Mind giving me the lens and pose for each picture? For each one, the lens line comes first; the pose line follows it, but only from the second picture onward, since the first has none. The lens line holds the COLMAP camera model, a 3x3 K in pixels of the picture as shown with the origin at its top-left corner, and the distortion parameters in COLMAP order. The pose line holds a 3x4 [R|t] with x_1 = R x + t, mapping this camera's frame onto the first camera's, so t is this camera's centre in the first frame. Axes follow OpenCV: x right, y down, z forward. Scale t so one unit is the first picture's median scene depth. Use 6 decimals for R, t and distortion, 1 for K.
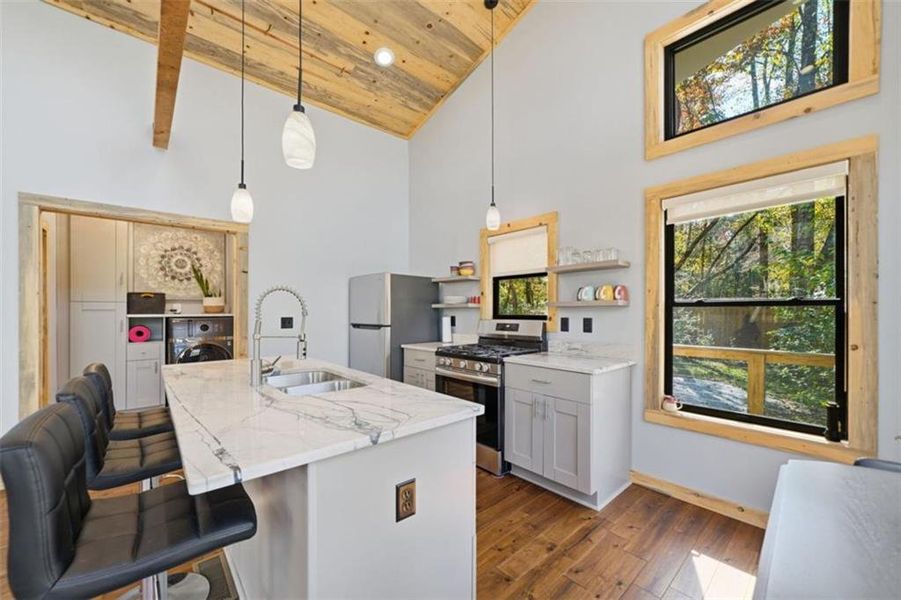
lens RADIAL K [[351.0, 0, 446.5], [0, 351.0, 310.3], [0, 0, 1]] dist [-0.008450, -0.000314]
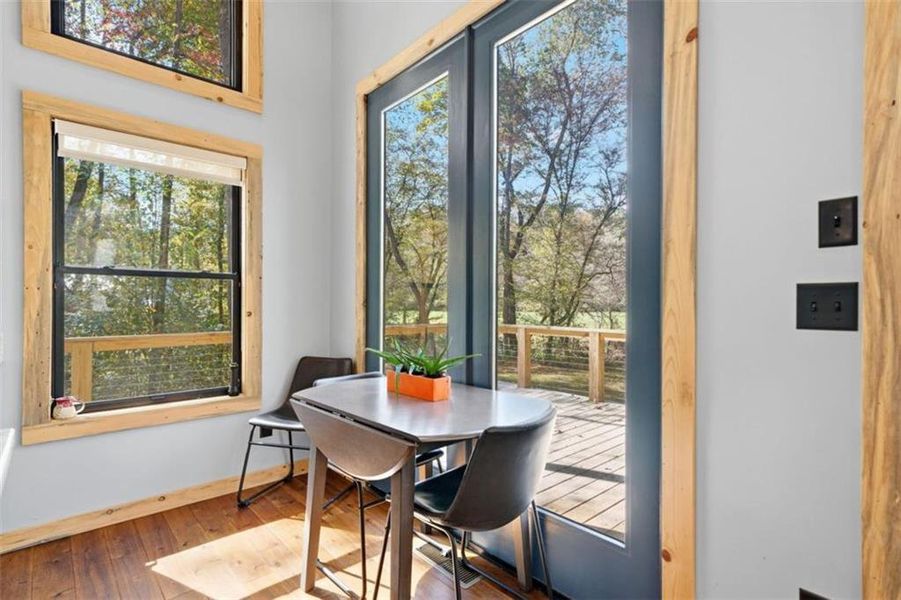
lens RADIAL K [[440.9, 0, 471.1], [0, 440.9, 305.6], [0, 0, 1]] dist [0.002172, 0.000292]
pose [[-0.056898, -0.003454, 0.998374, -0.277756], [-0.001825, 0.999993, 0.003356, 0.047379], [-0.998378, -0.001631, -0.056904, 0.200792]]
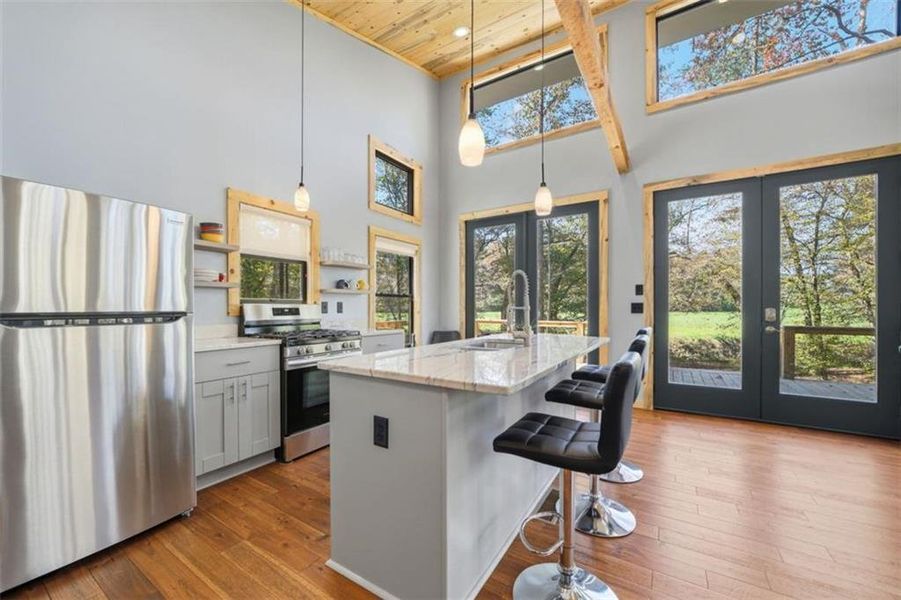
lens RADIAL K [[351.0, 0, 448.6], [0, 351.0, 308.6], [0, 0, 1]] dist [-0.008450, -0.000314]
pose [[-0.294505, -0.000828, 0.955649, -1.079601], [0.001433, 0.999998, 0.001308, 0.048261], [-0.955649, 0.001754, -0.294504, 1.059655]]
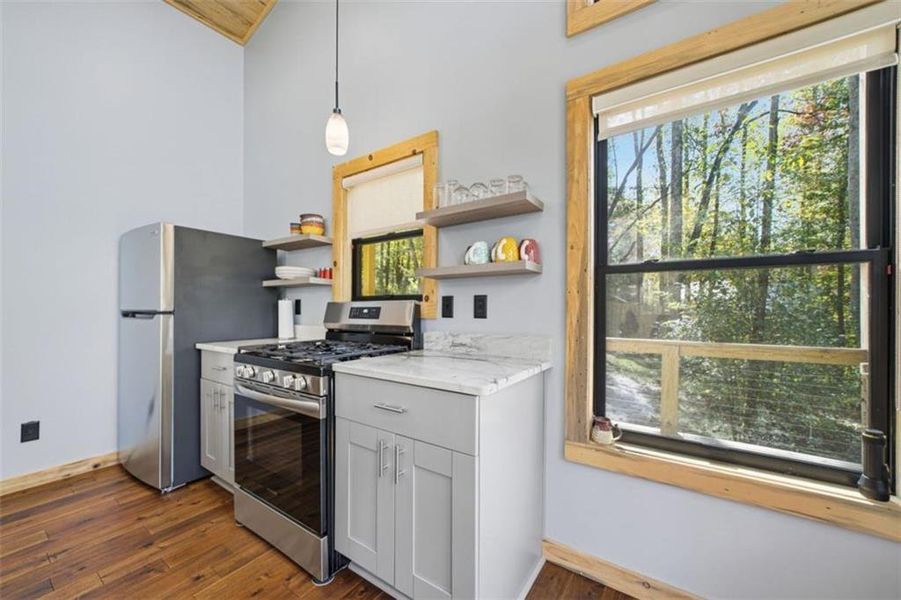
lens RADIAL K [[351.0, 0, 448.2], [0, 351.0, 306.2], [0, 0, 1]] dist [-0.008450, -0.000314]
pose [[0.969914, 0.002475, 0.243434, 0.204394], [-0.002376, 0.999997, -0.000699, 0.044457], [-0.243435, 0.000099, 0.969917, 0.425213]]
